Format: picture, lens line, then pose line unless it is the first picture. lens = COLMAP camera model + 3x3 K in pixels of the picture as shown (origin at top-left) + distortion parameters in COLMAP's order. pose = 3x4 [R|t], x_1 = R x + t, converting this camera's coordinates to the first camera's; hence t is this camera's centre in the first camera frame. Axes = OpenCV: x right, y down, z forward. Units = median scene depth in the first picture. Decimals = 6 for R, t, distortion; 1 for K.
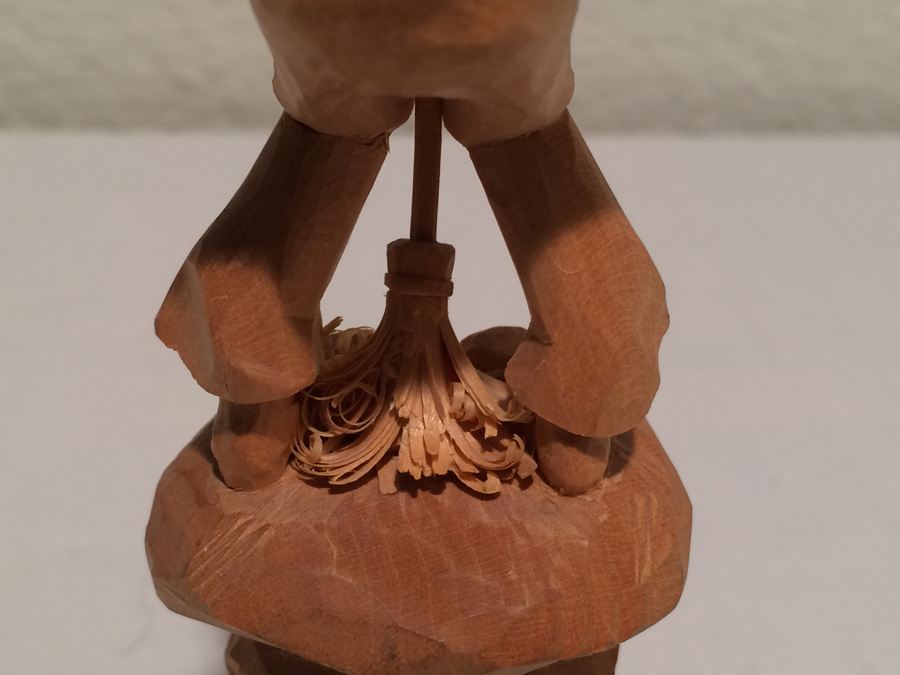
lens RADIAL K [[1340.5, 0, 450.0], [0, 1340.5, 337.5], [0, 0, 1]] dist [0.052241, -0.015438]
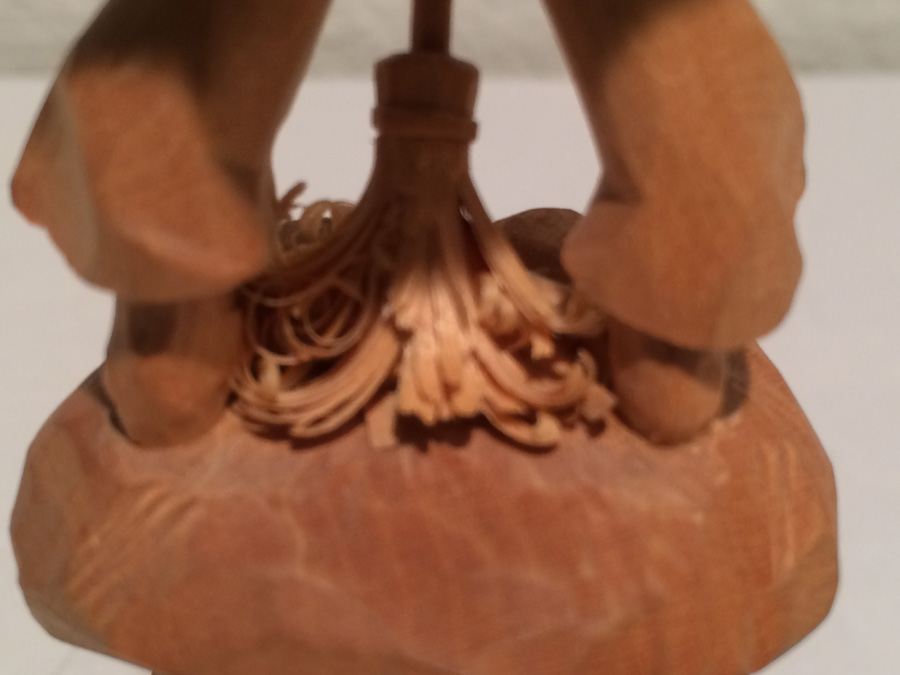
lens RADIAL K [[1340.5, 0, 450.0], [0, 1340.5, 337.5], [0, 0, 1]] dist [0.052241, -0.015438]
pose [[0.999597, -0.017992, 0.021945, -0.027522], [0.018094, 0.999826, -0.004472, 0.067154], [-0.021860, 0.004867, 0.999749, 0.360644]]
